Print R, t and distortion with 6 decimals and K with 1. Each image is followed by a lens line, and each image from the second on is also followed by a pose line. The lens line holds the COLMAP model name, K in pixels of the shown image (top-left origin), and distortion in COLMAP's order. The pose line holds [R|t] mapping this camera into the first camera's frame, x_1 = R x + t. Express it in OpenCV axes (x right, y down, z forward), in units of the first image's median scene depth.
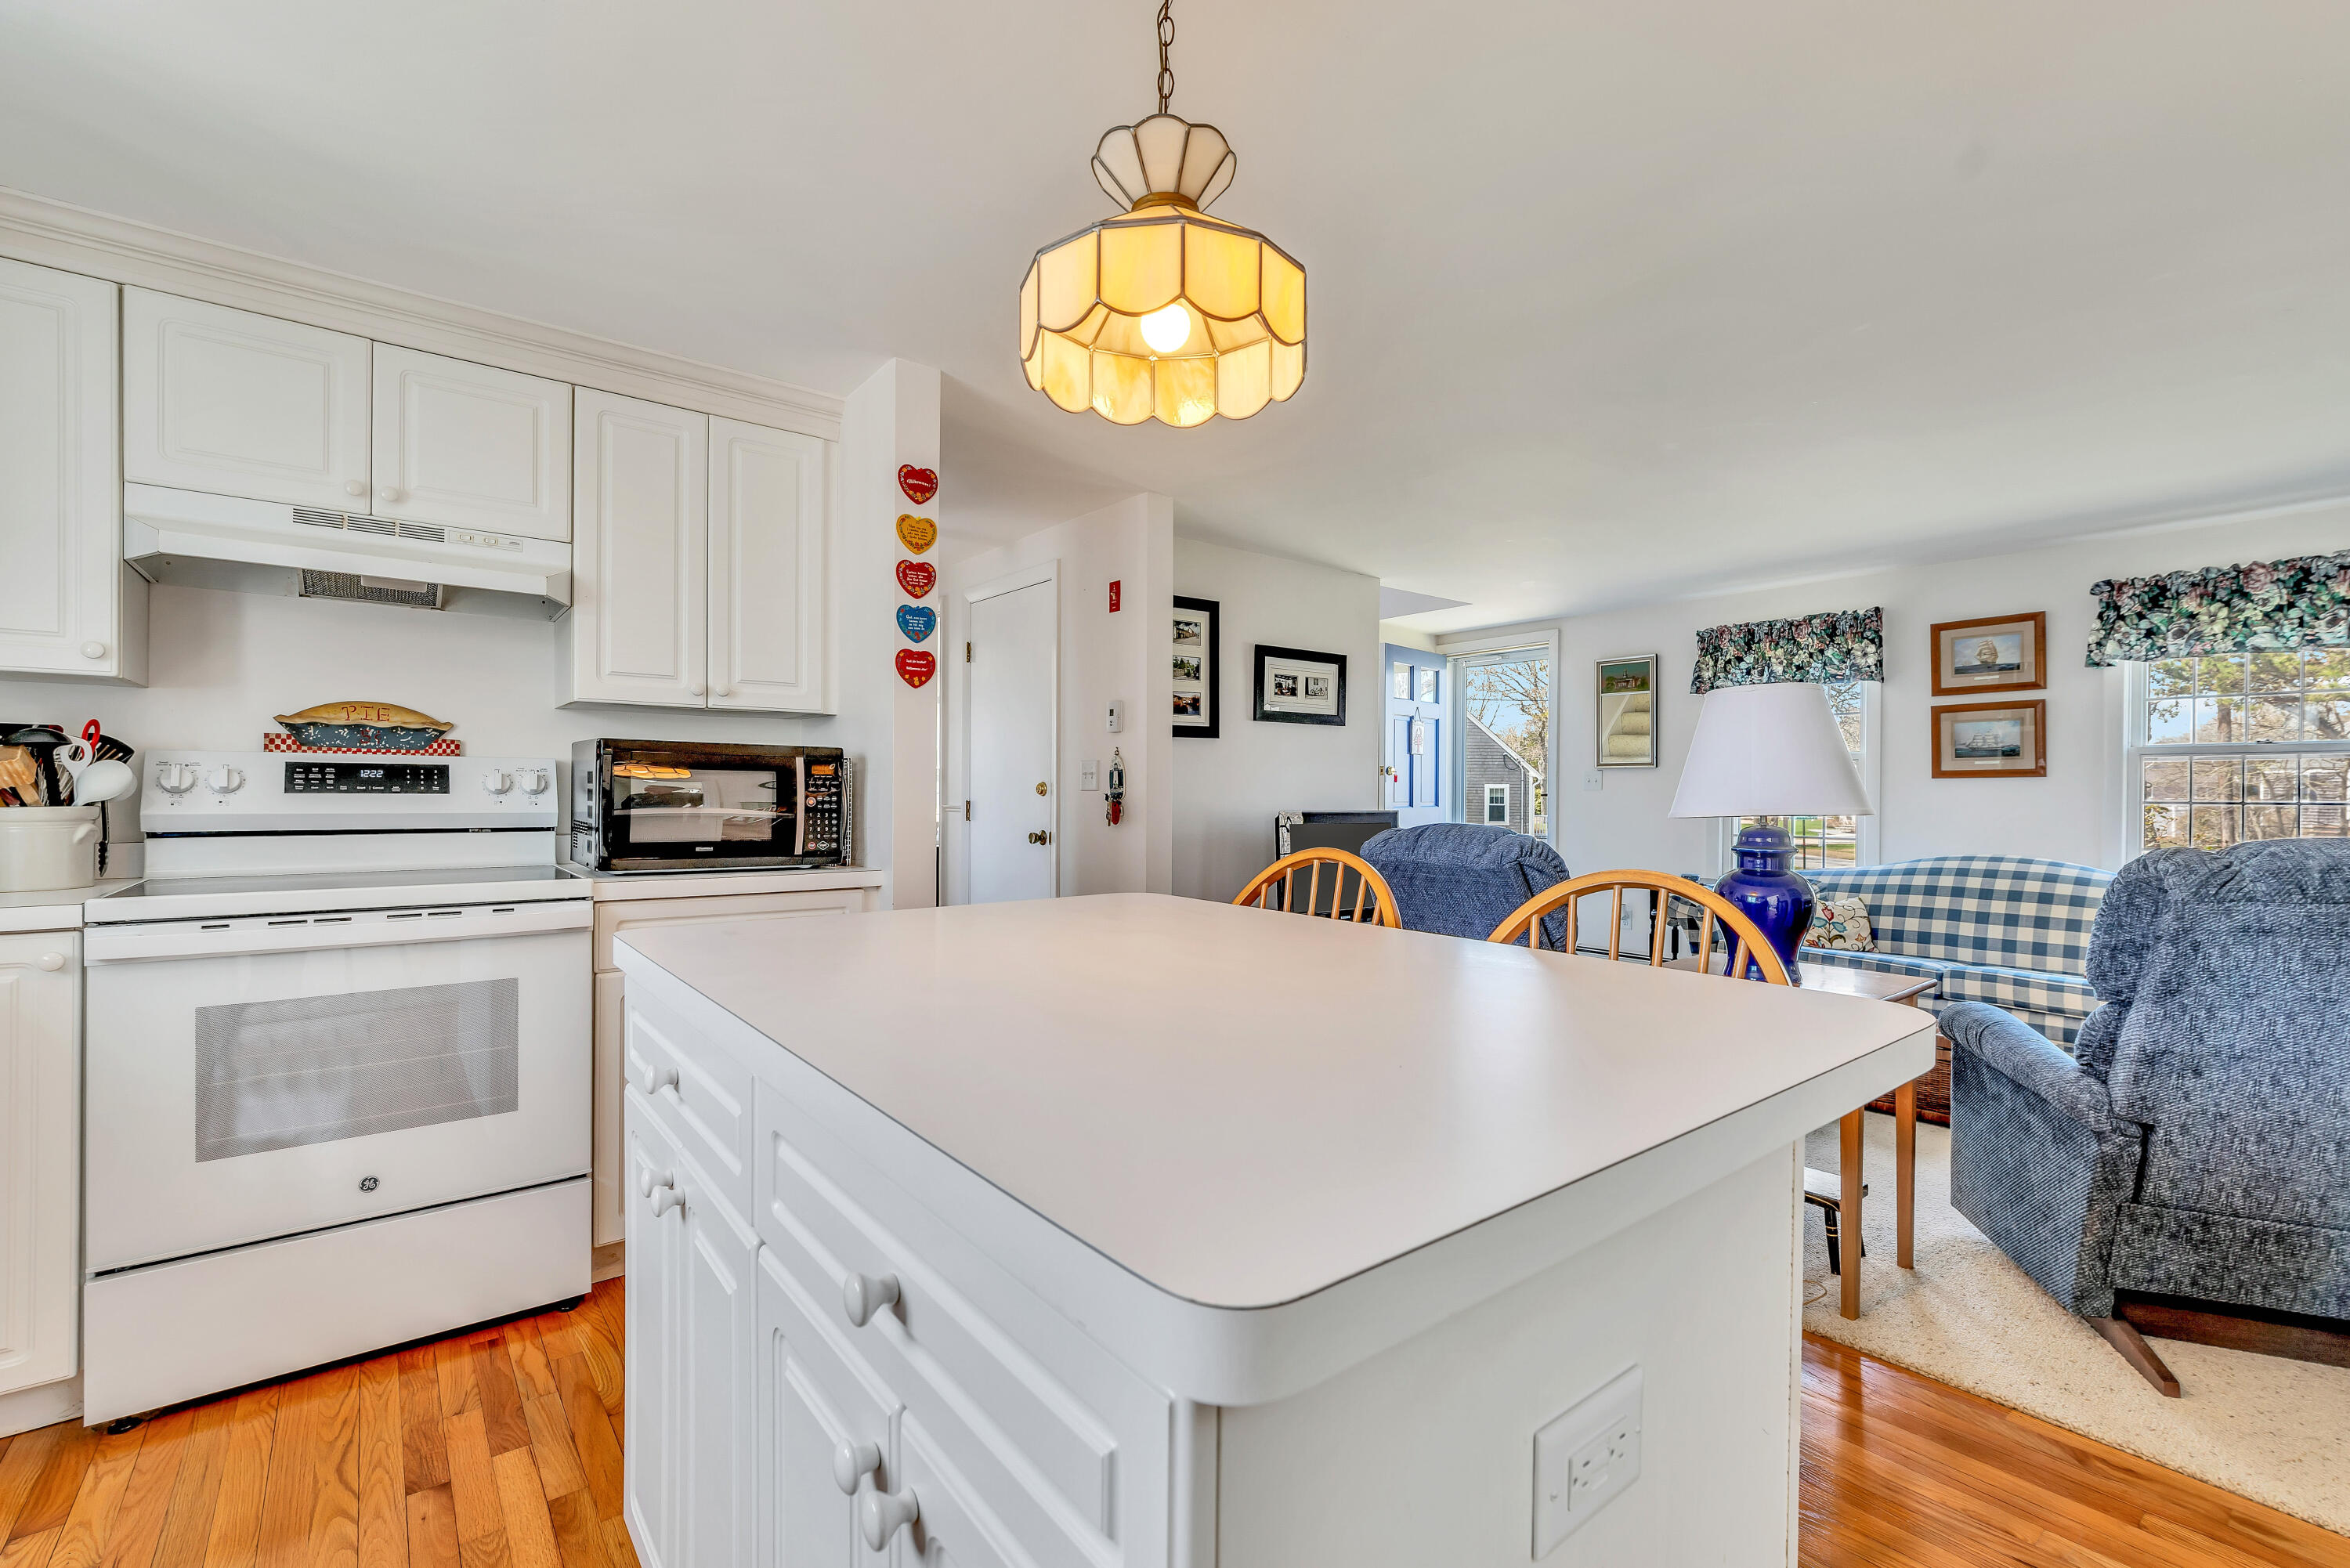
lens RADIAL K [[984.0, 0, 1175.0], [0, 984.0, 784.0], [0, 0, 1]] dist [-0.002078, 0.000104]
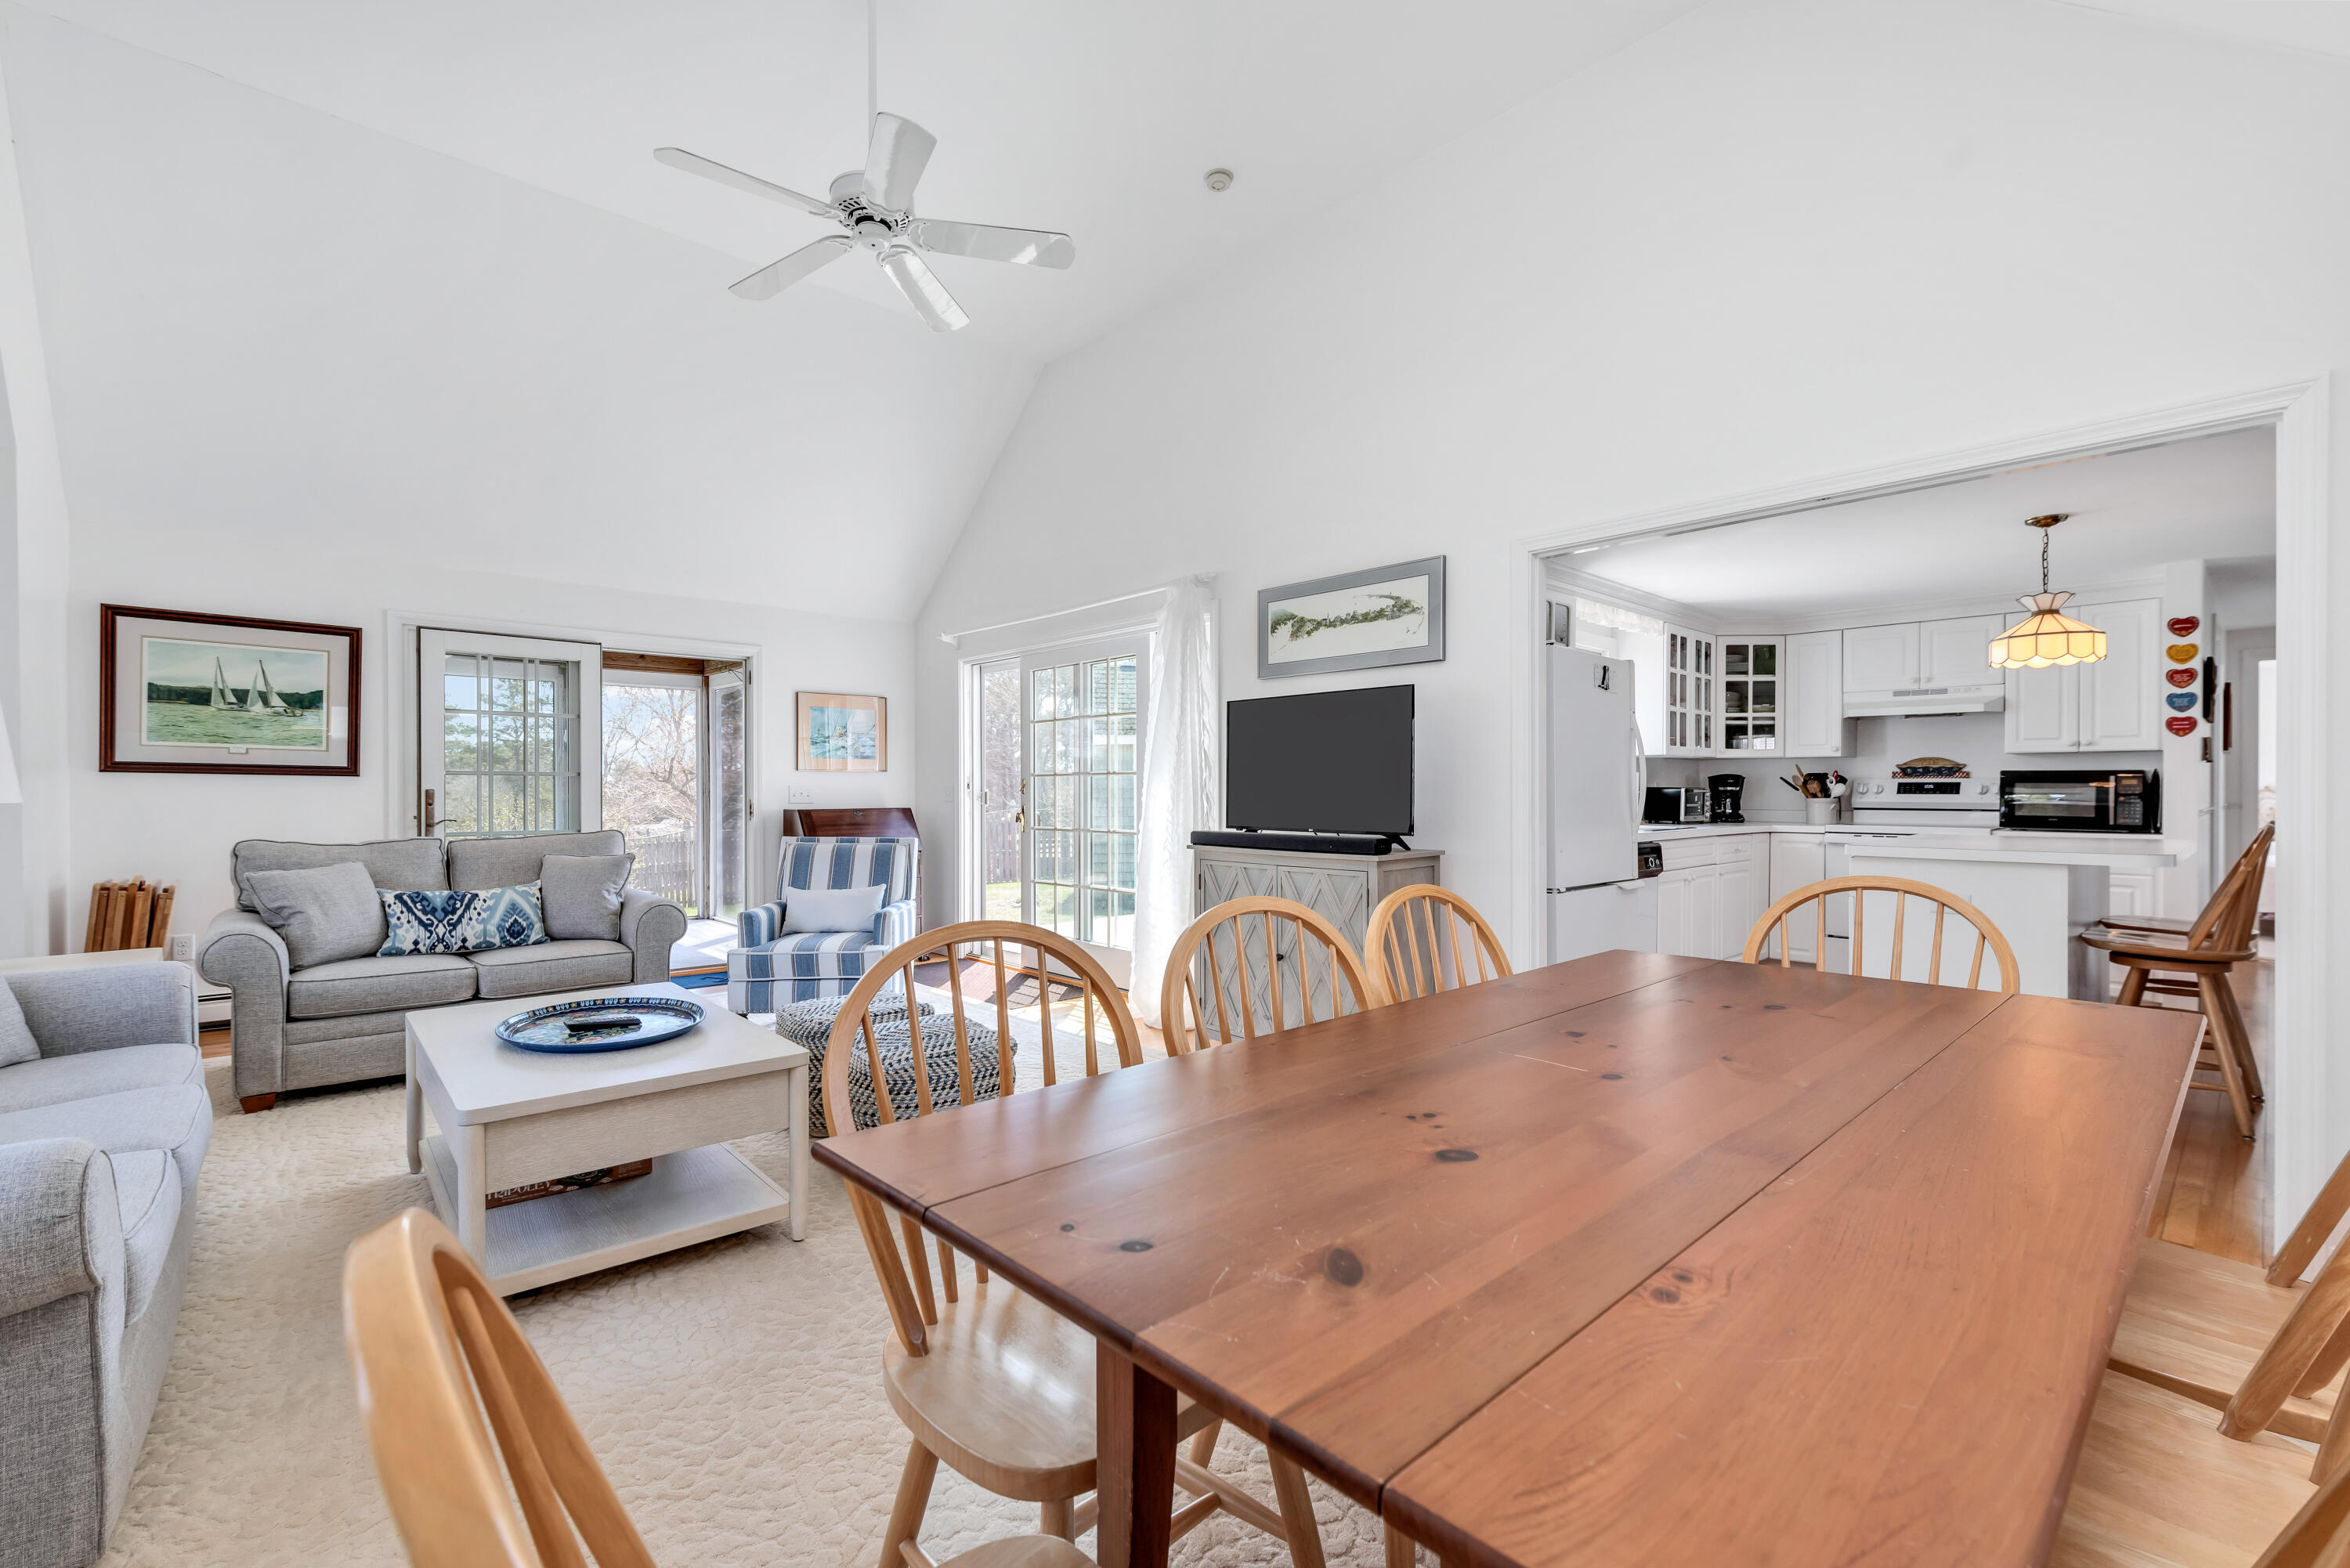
lens RADIAL K [[1009.3, 0, 1178.1], [0, 1009.3, 811.0], [0, 0, 1]] dist [-0.000624, 0.000211]
pose [[0.085191, 0.012788, -0.996283, 1.593078], [0.000633, 0.999917, 0.012888, 0.017746], [0.996364, -0.001729, 0.085175, -1.129533]]
